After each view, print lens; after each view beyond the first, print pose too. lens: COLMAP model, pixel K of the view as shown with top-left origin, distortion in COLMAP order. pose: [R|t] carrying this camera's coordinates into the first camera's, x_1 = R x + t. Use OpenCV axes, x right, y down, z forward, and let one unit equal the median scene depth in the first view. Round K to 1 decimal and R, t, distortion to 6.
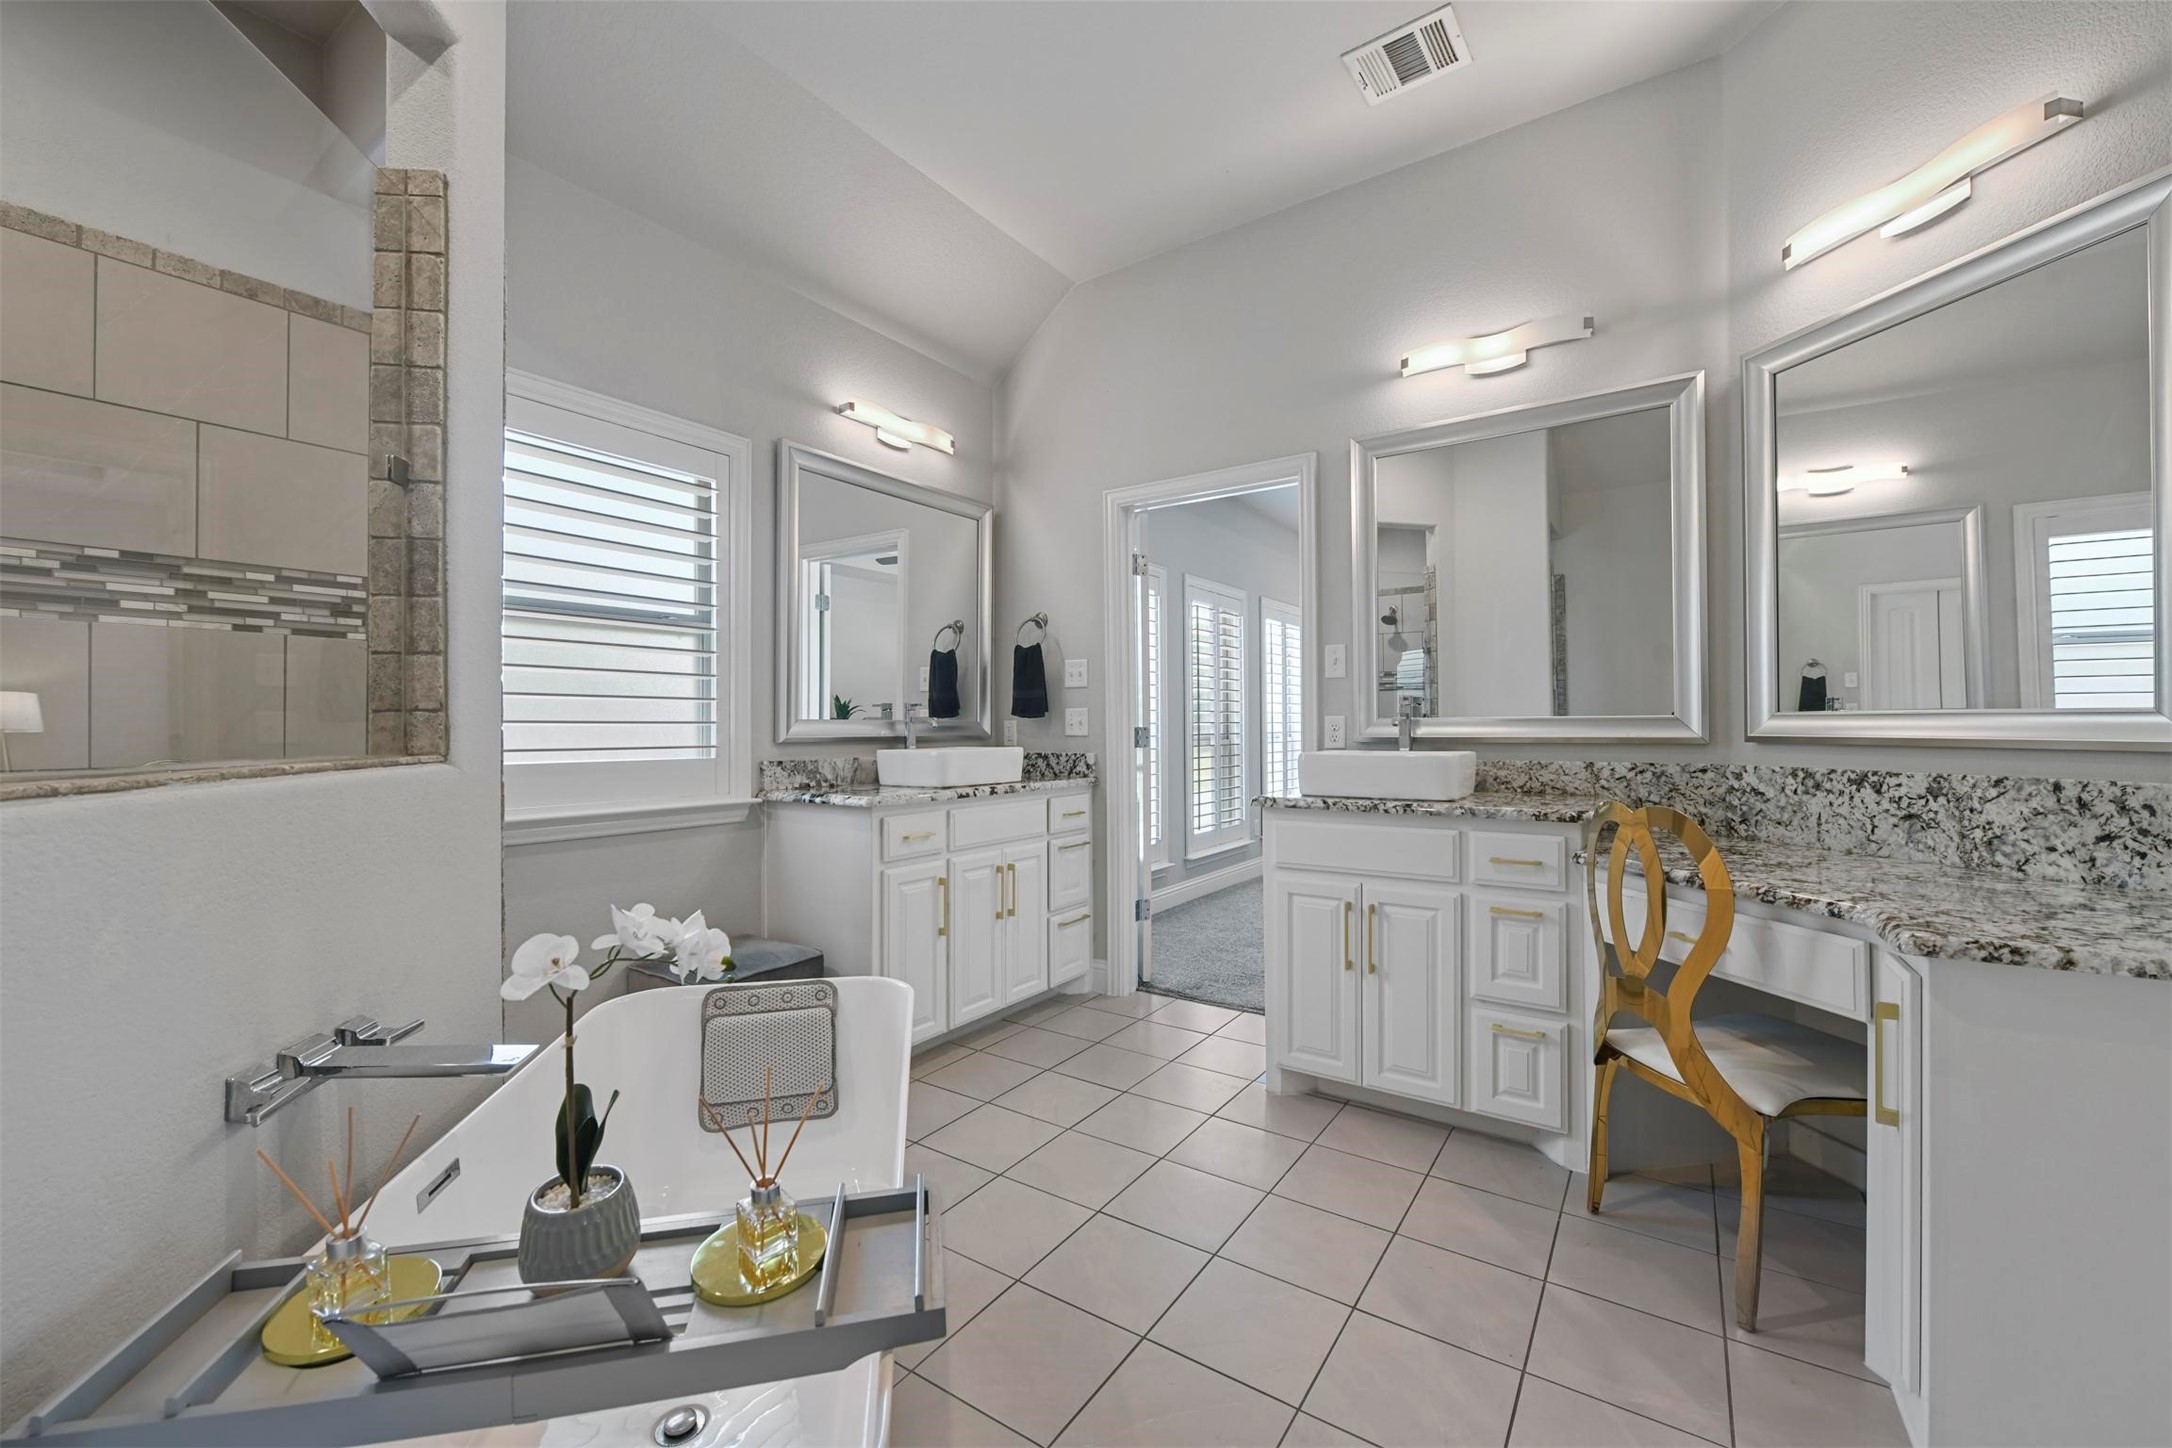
lens RADIAL K [[865.5, 0, 1086.0], [0, 865.5, 724.0], [0, 0, 1]] dist [-0.002636, -0.000398]
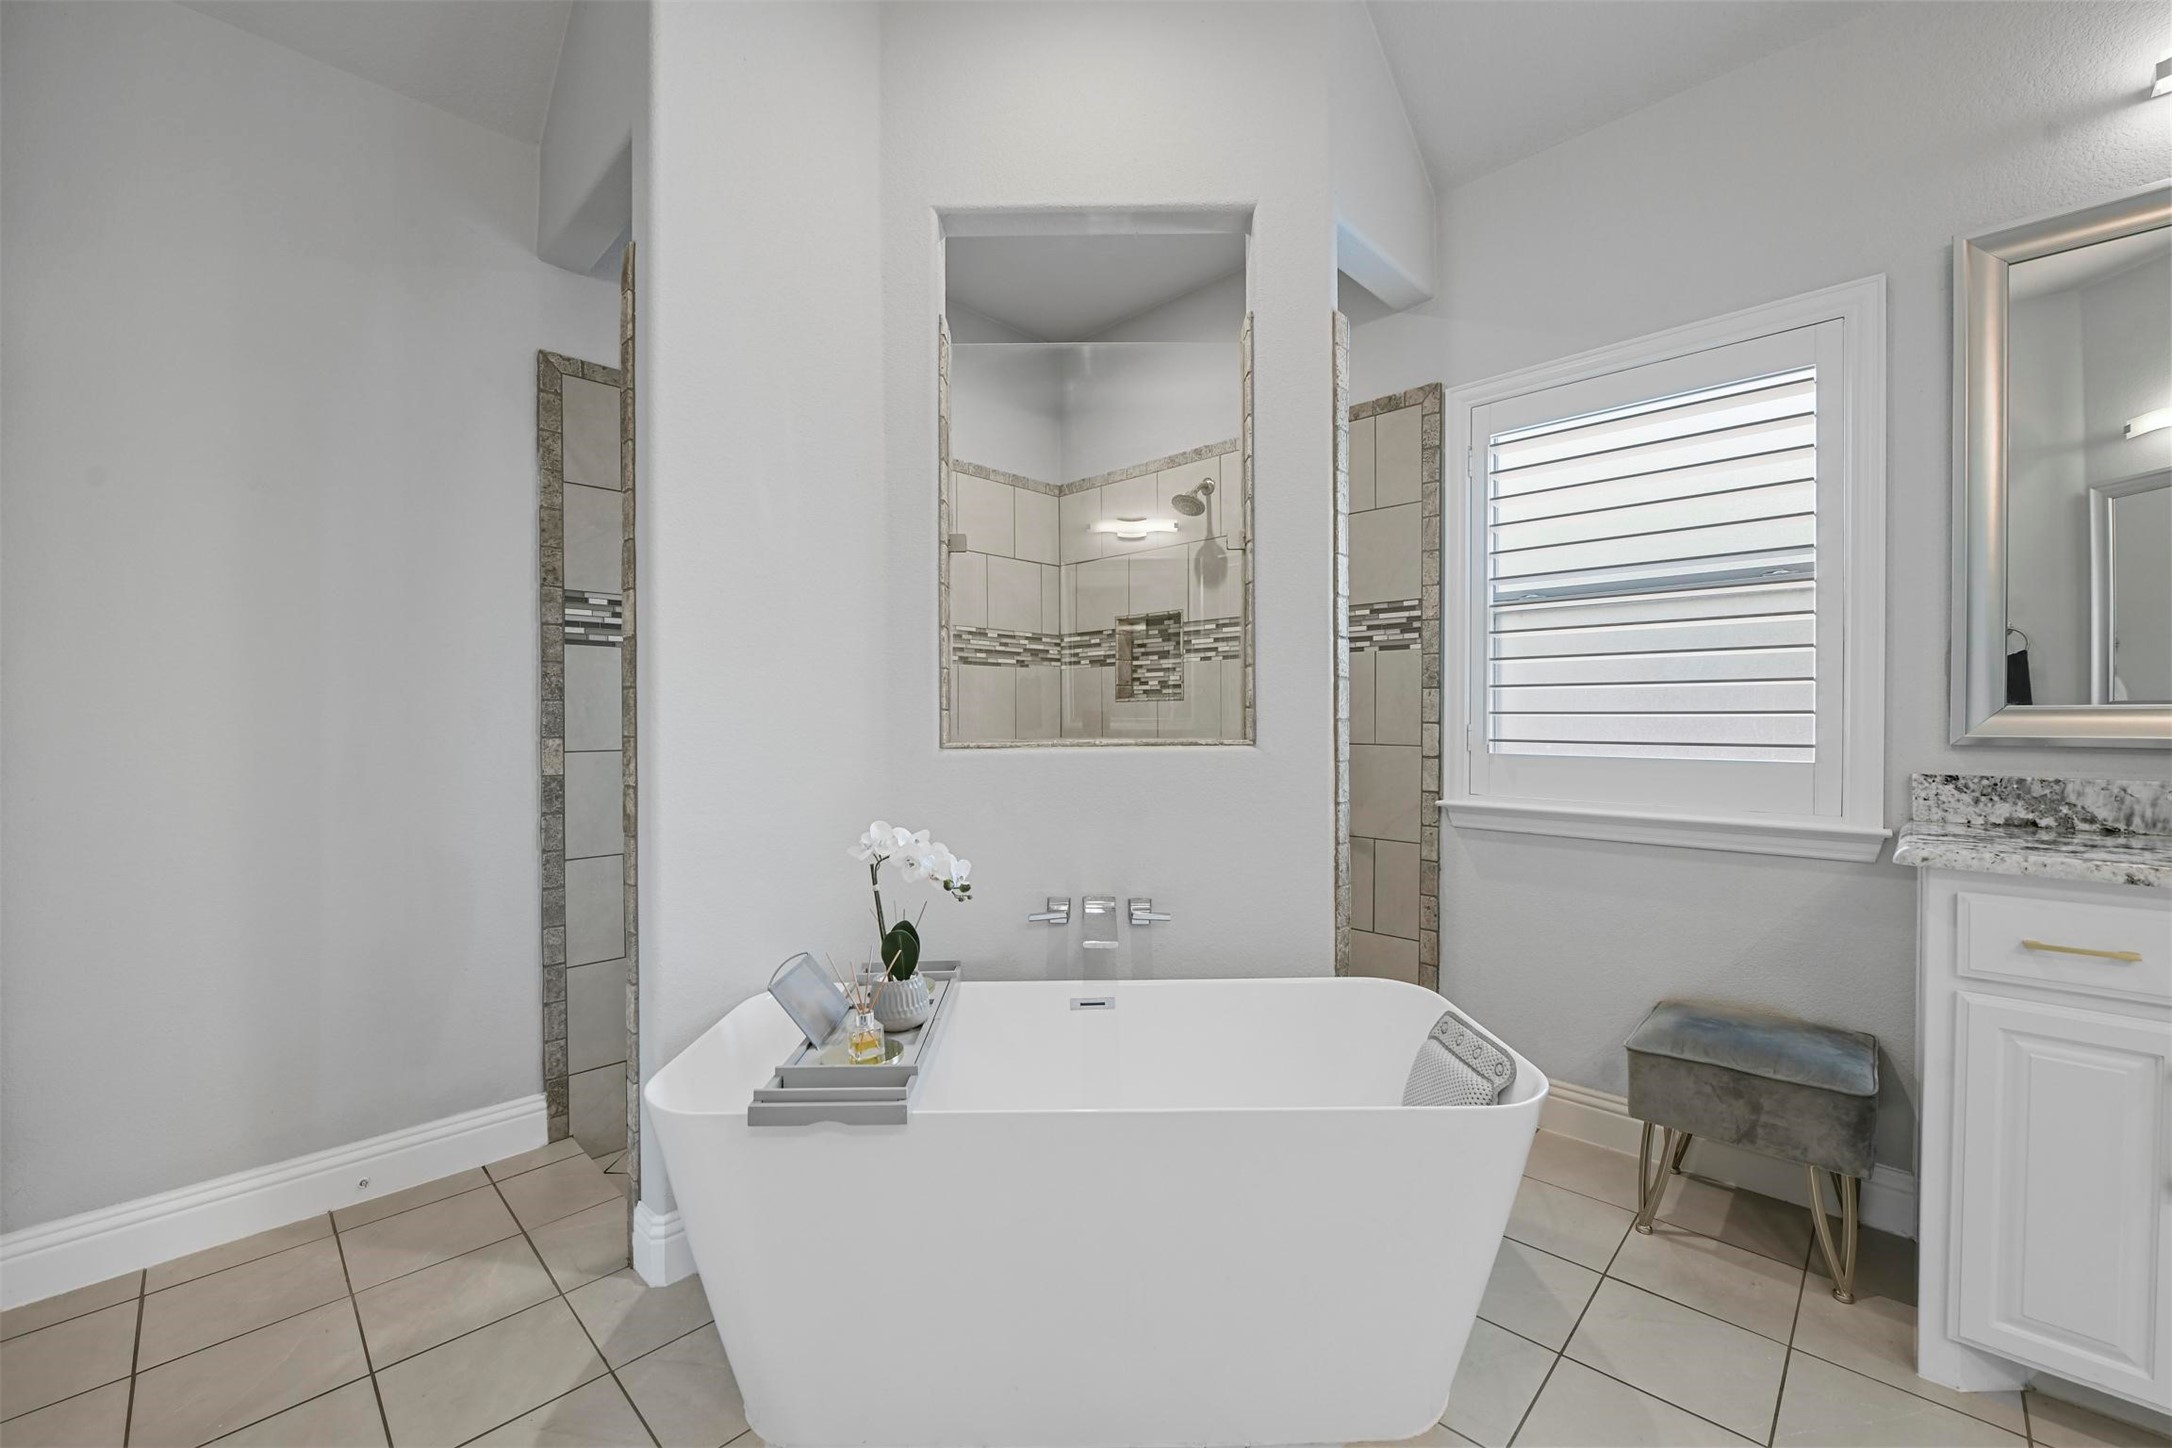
lens RADIAL K [[865.5, 0, 1086.0], [0, 865.5, 724.0], [0, 0, 1]] dist [-0.002636, -0.000398]
pose [[-0.168002, 0.008526, -0.985750, 0.485251], [0.005186, 0.999956, 0.007765, -0.000571], [0.985773, -0.003808, -0.168039, 0.736748]]
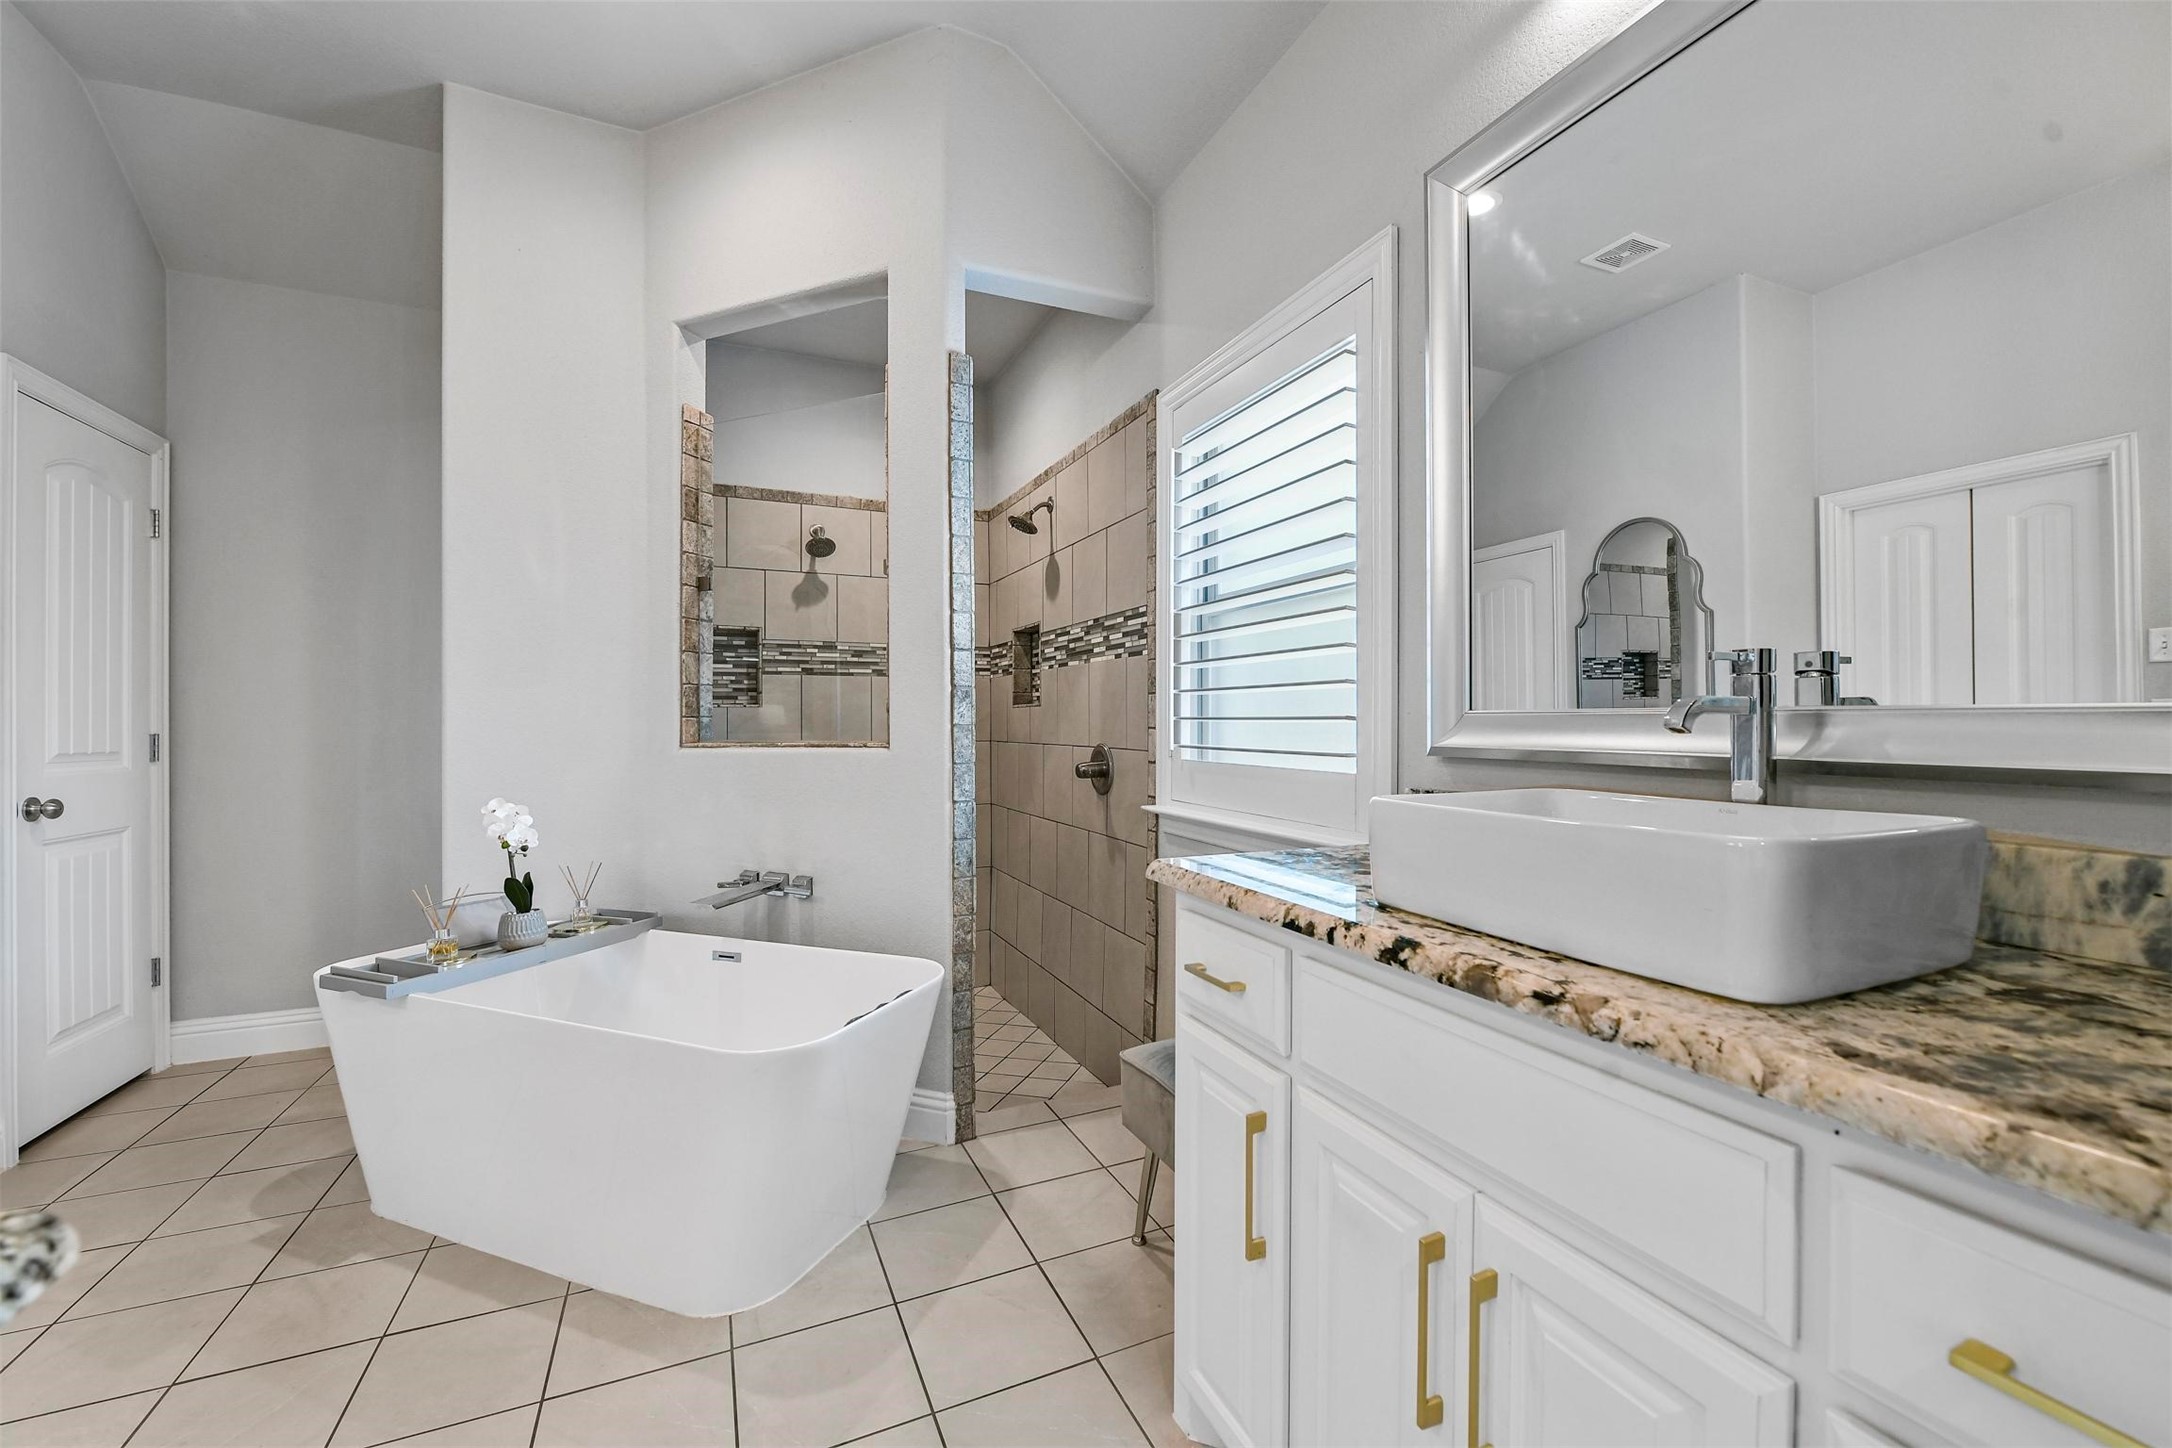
lens RADIAL K [[855.8, 0, 1086.0], [0, 855.8, 724.0], [0, 0, 1]] dist [0.000138, -0.000023]
pose [[-0.521840, 0.004894, -0.853029, 0.281752], [0.005019, 0.999984, 0.002667, 0.000590], [0.853028, -0.002889, -0.521856, 1.585679]]
